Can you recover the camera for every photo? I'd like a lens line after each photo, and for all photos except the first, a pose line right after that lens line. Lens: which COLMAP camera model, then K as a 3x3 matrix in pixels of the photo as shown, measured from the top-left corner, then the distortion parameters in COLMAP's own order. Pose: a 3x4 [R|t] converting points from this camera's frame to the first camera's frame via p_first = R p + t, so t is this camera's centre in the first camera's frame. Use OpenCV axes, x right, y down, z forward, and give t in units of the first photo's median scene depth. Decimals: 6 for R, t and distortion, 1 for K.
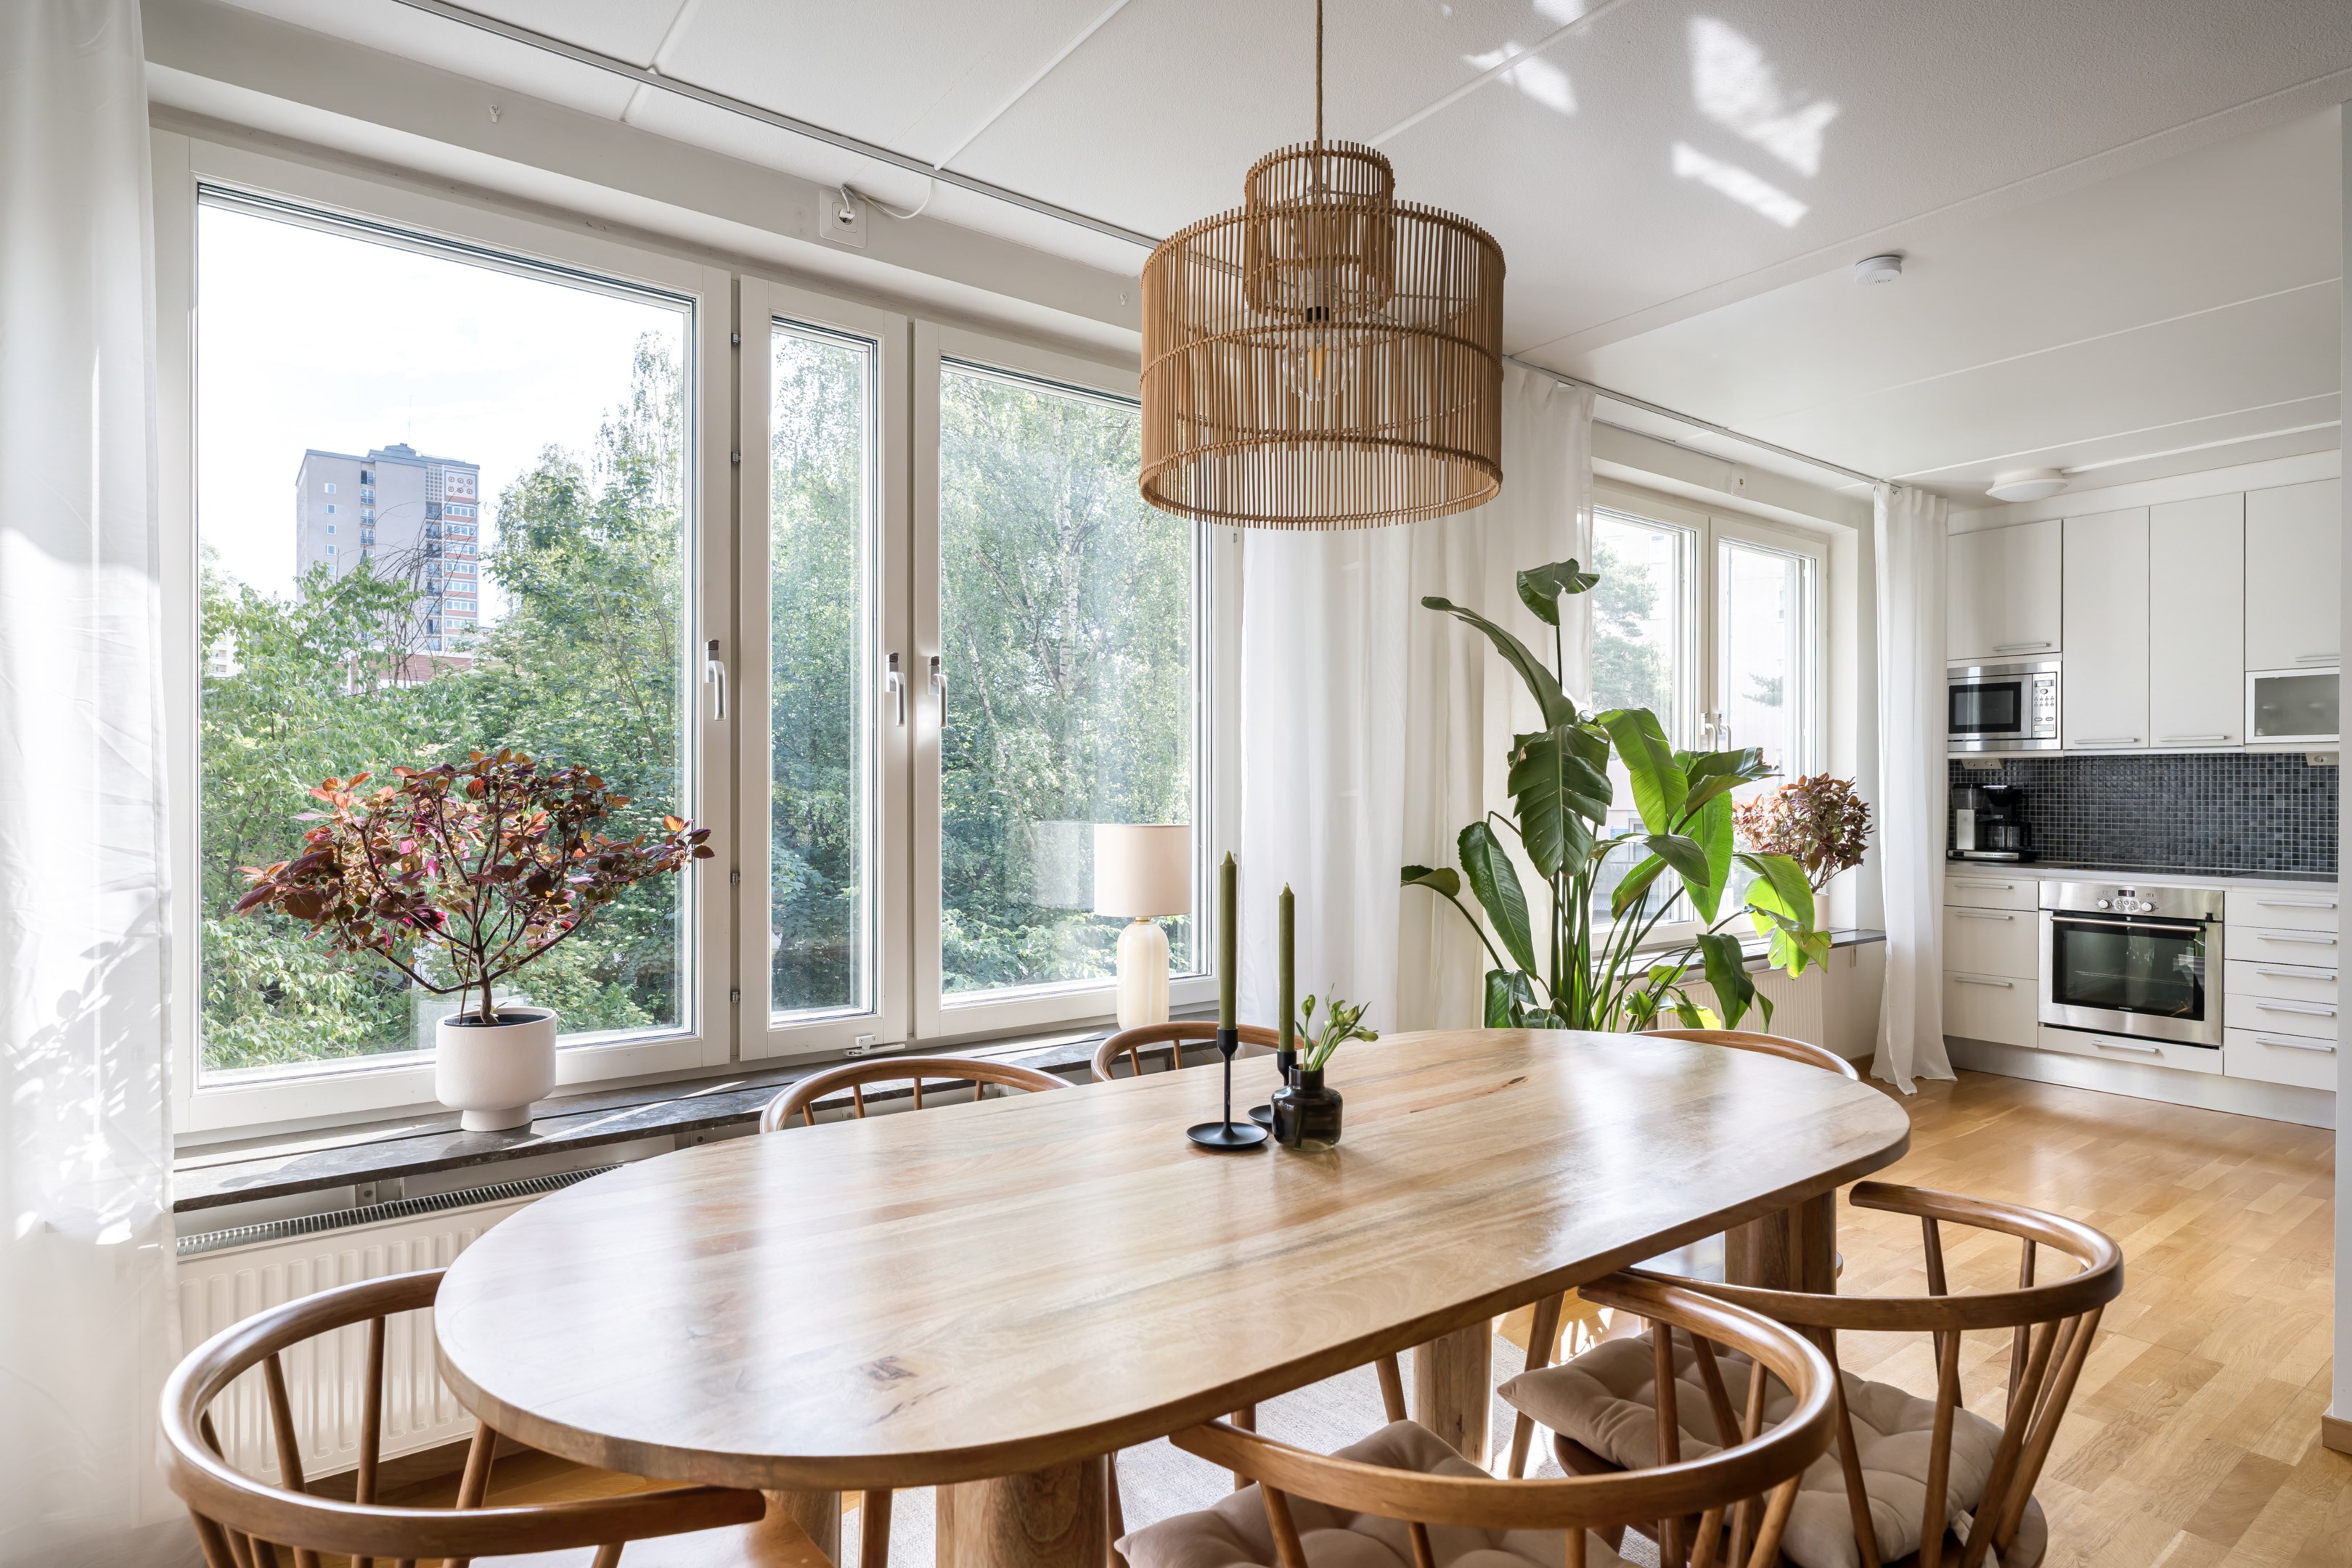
lens RADIAL K [[1266.0, 0, 1176.0], [0, 1266.0, 784.0], [0, 0, 1]] dist [0.003494, -0.000019]
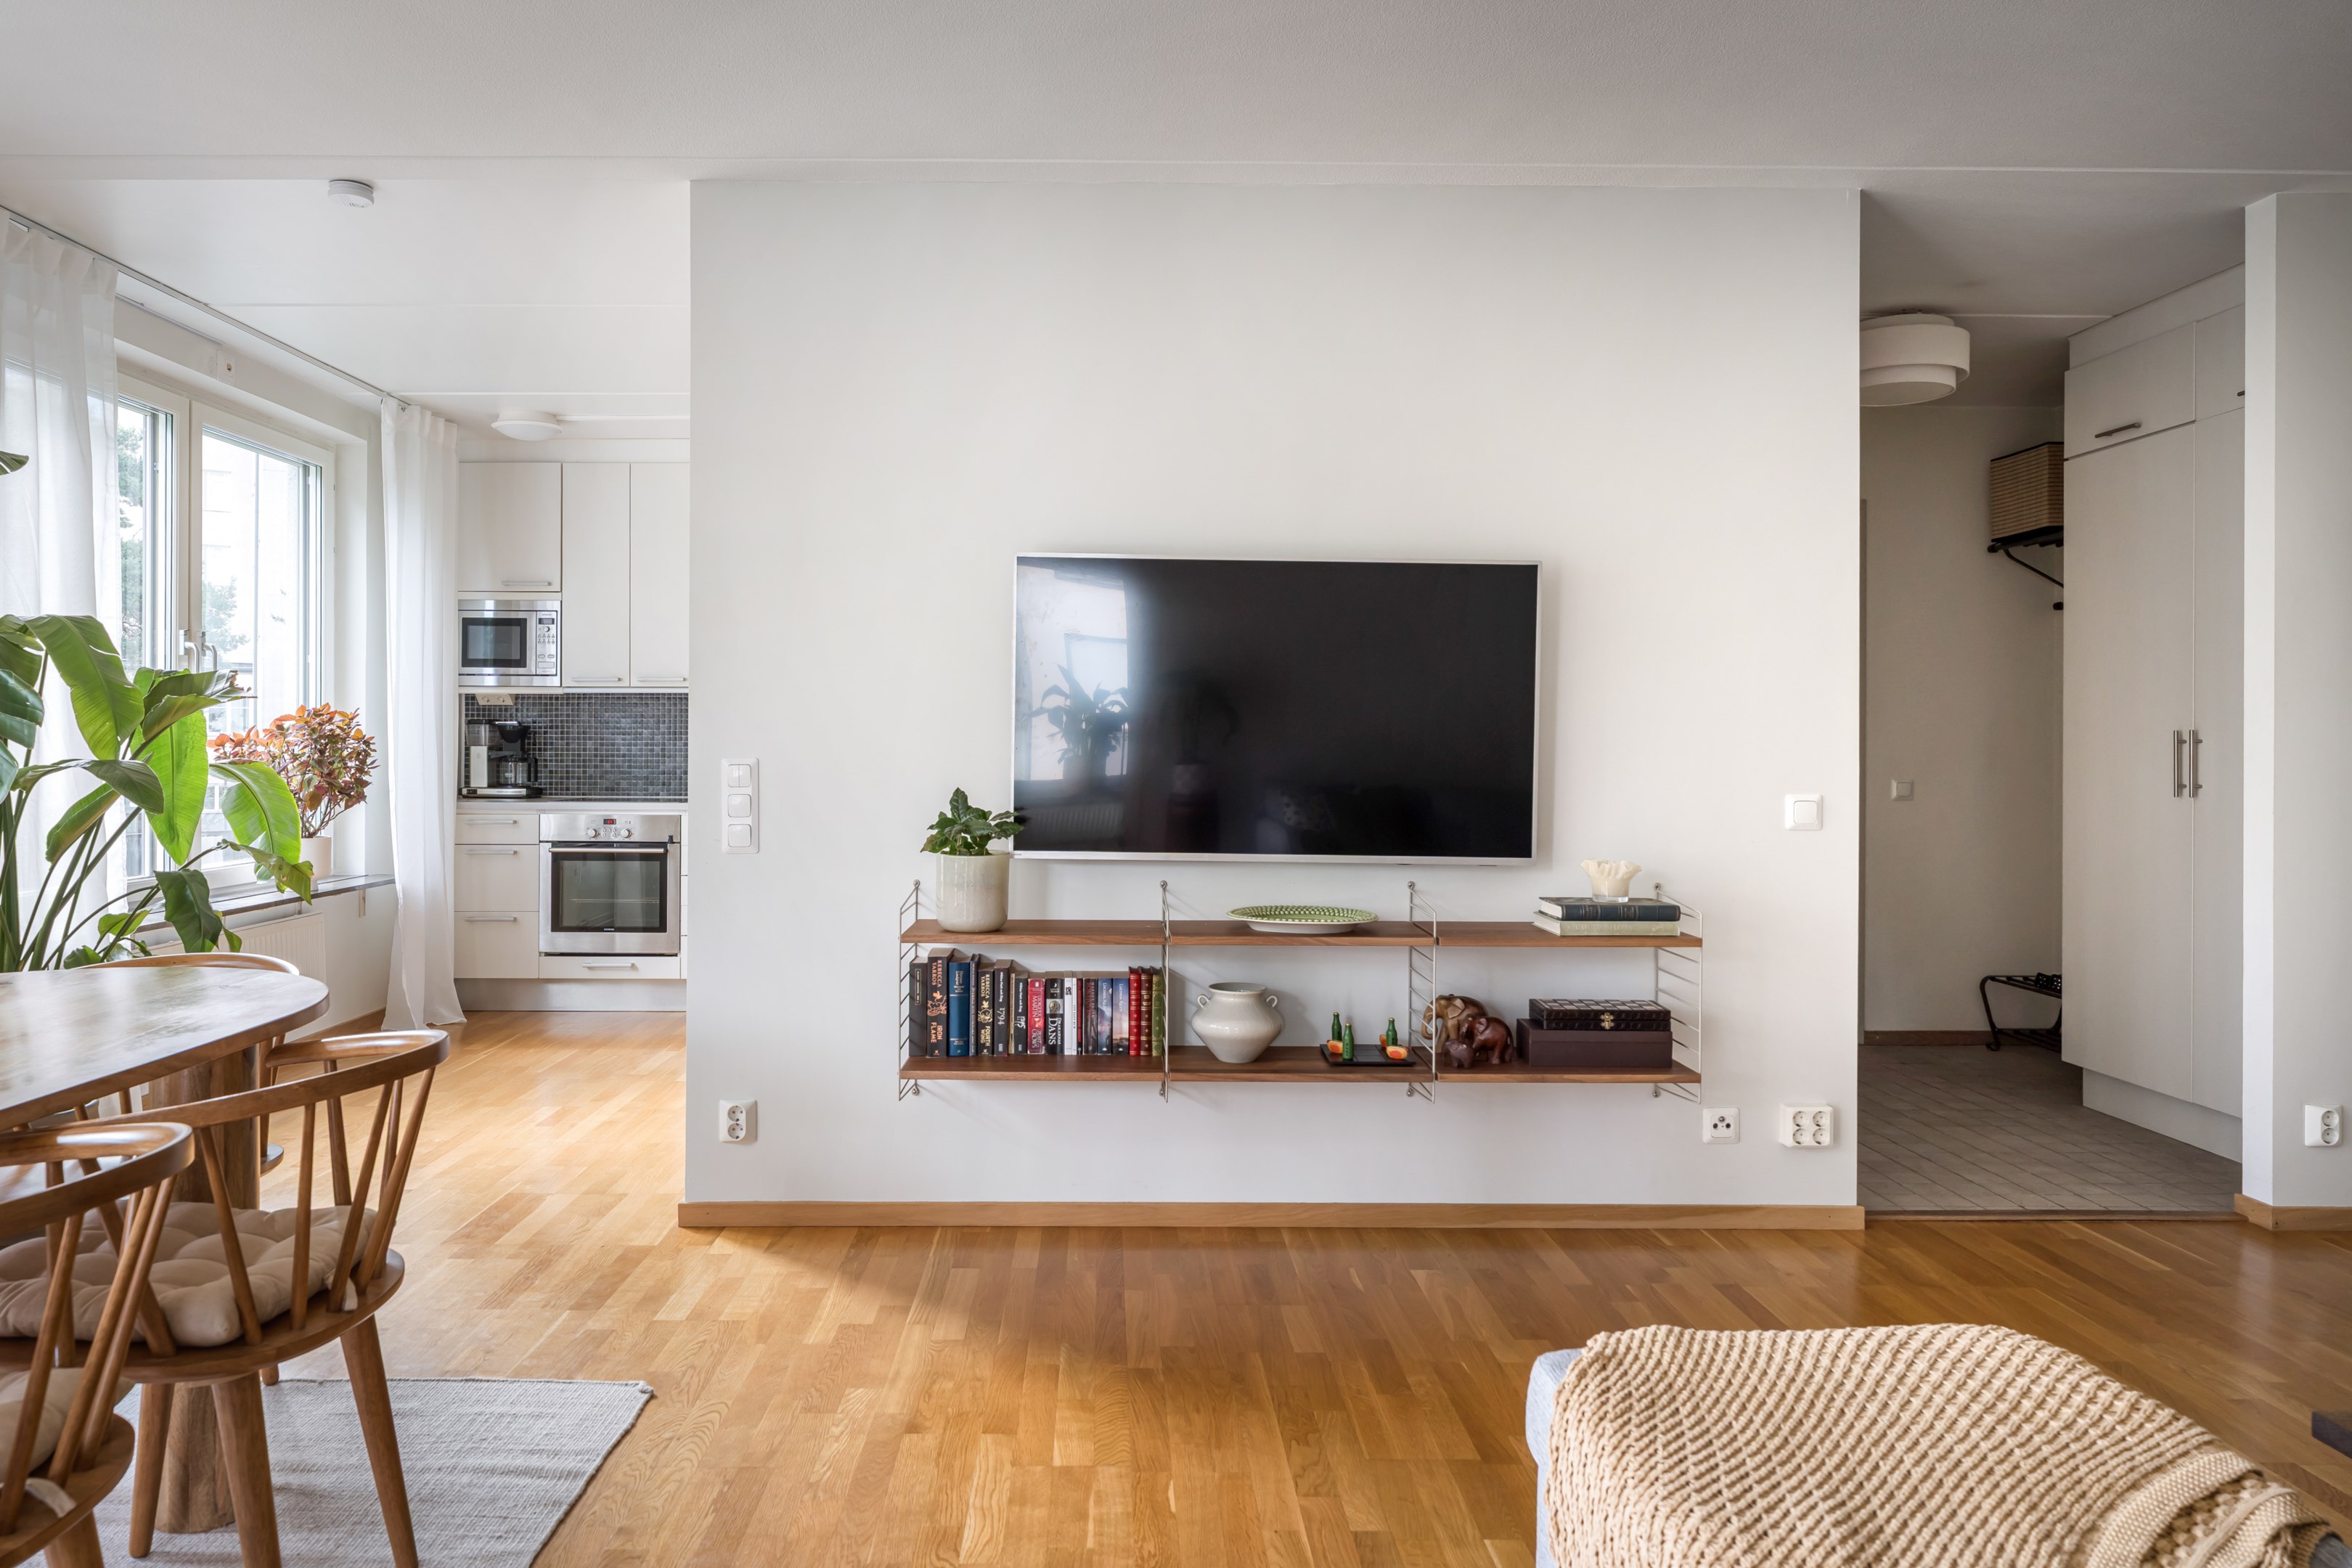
lens RADIAL K [[1591.6, 0, 1164.1], [0, 1591.6, 760.4], [0, 0, 1]] dist [-0.011475, 0.004083]
pose [[0.602093, -0.004018, 0.798416, -0.038419], [-0.008429, 0.999900, 0.011388, 0.014188], [-0.798381, -0.013587, 0.601999, -0.171461]]
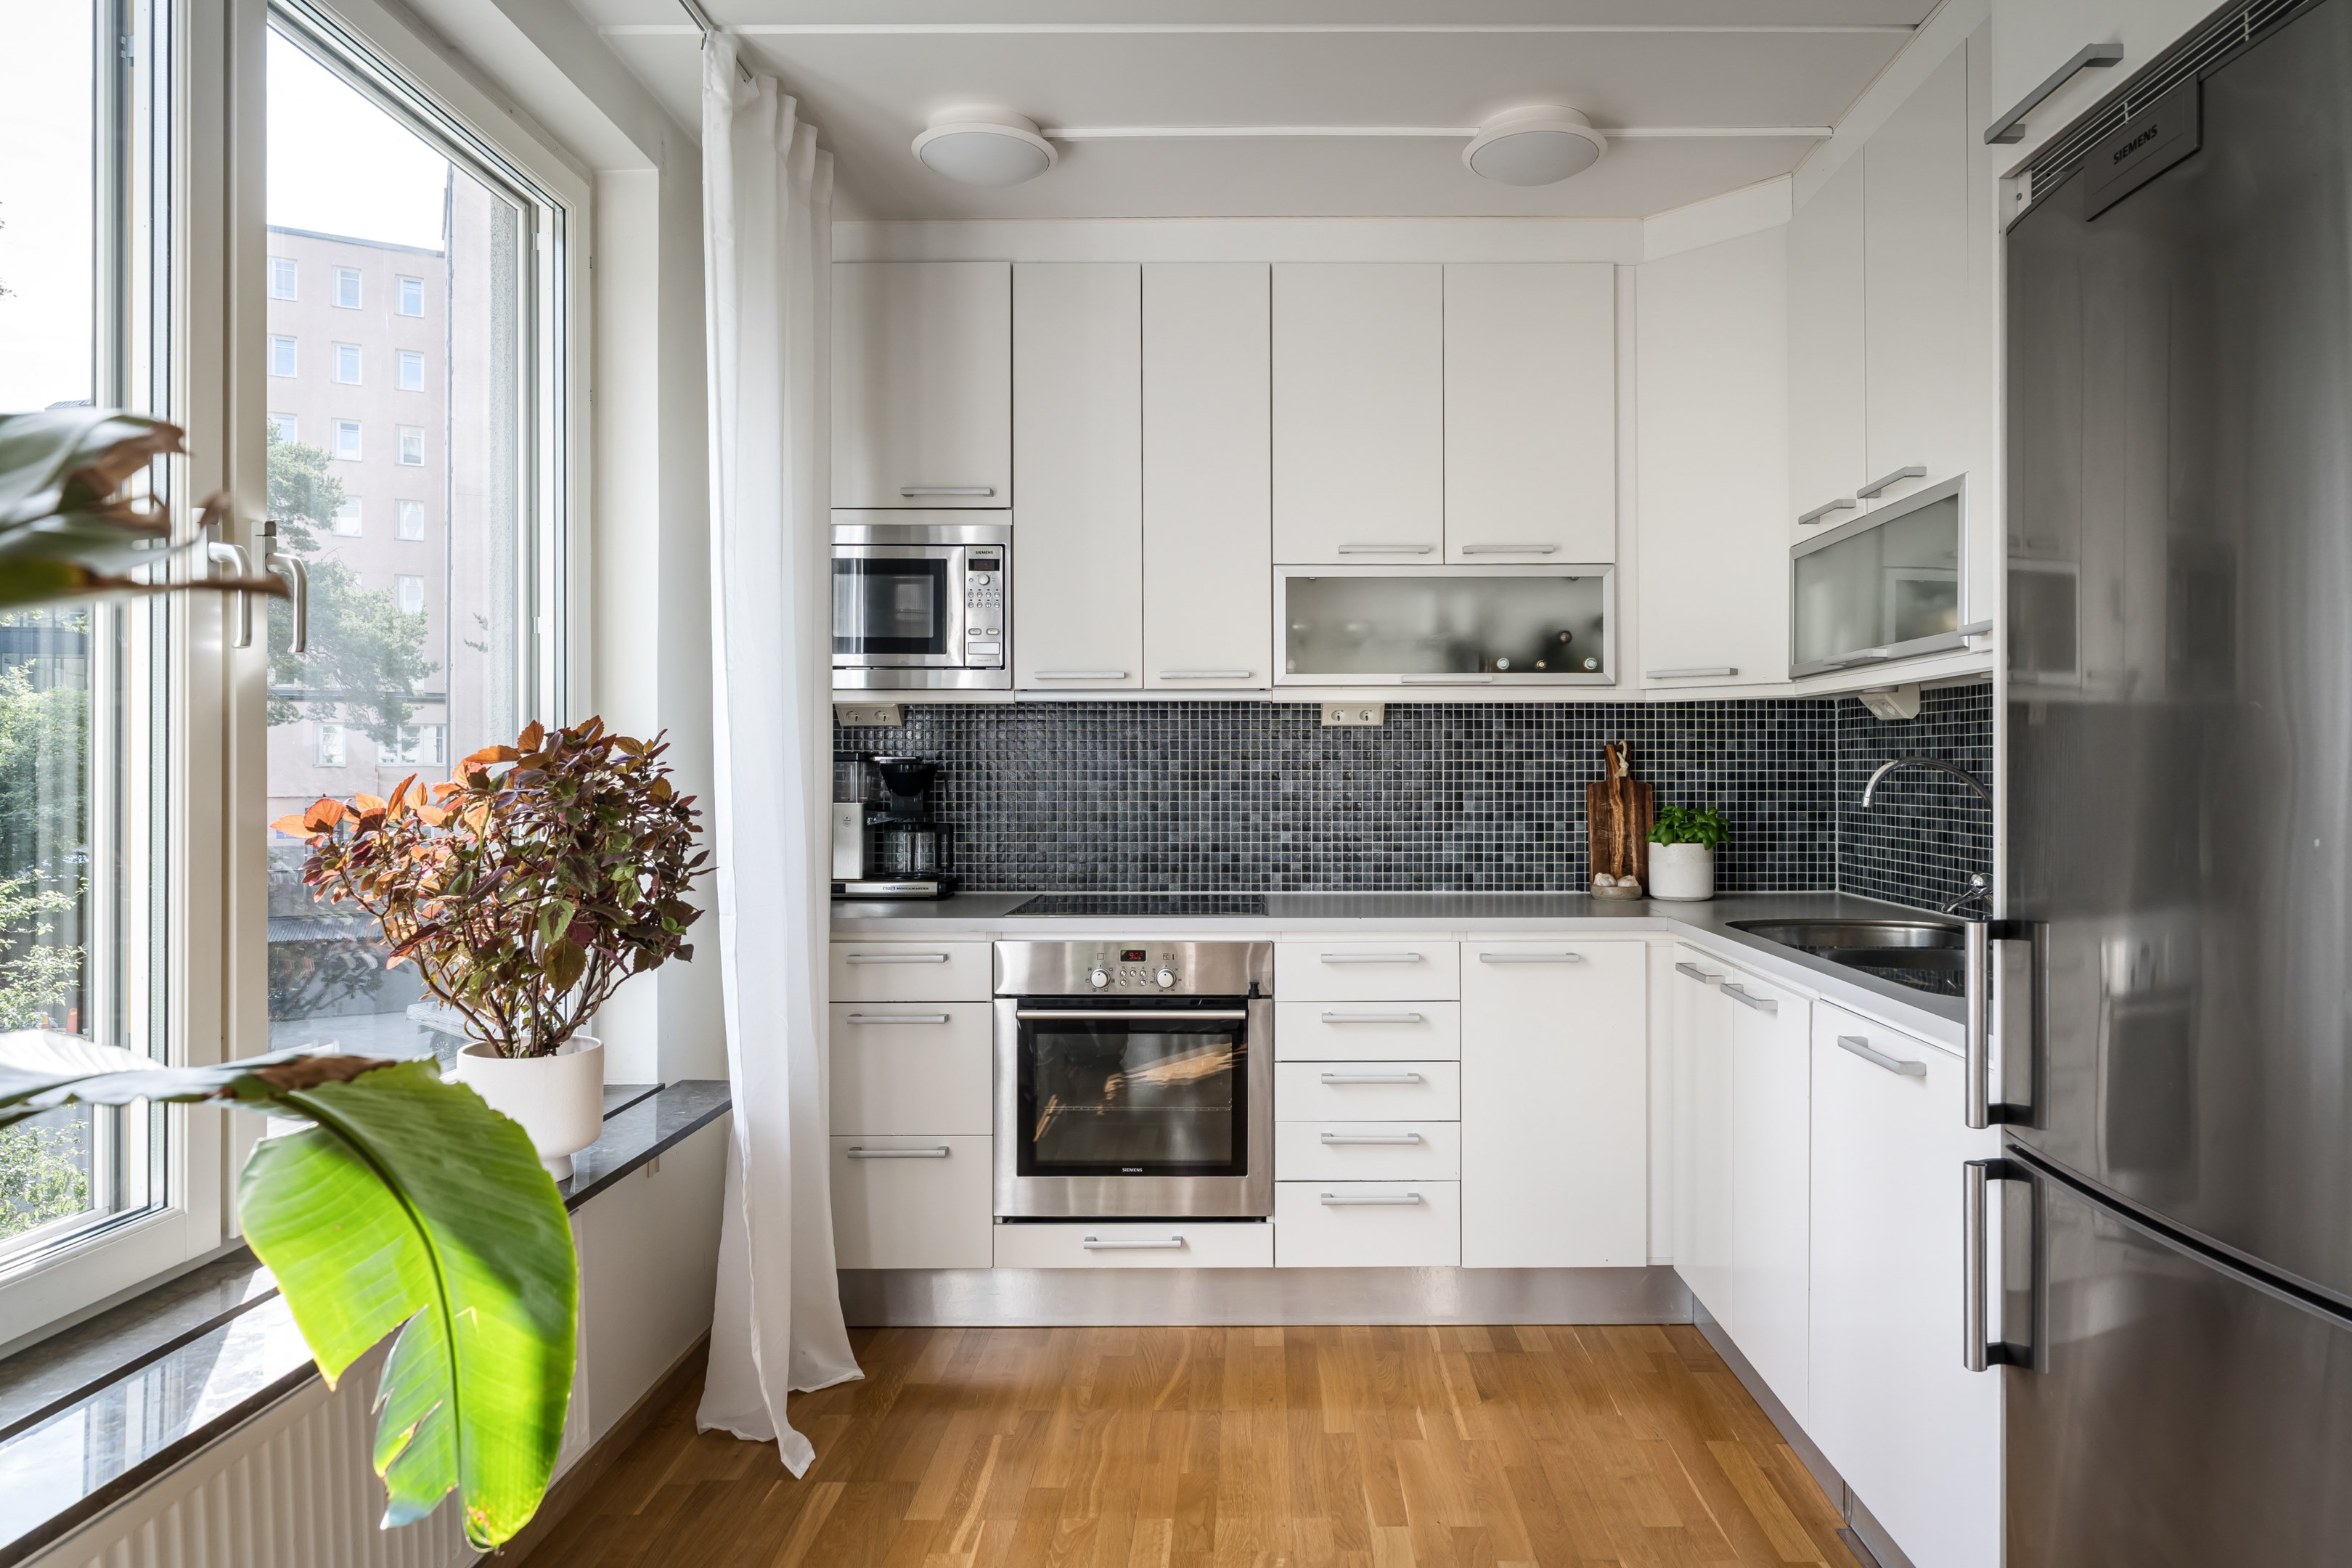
lens RADIAL K [[1294.6, 0, 1176.0], [0, 1294.6, 784.0], [0, 0, 1]] dist [-0.031510, 0.000011]
pose [[0.607879, -0.011942, 0.793940, 0.315489], [-0.002044, 0.999860, 0.016604, 0.004126], [-0.794027, -0.011716, 0.607769, 0.631627]]
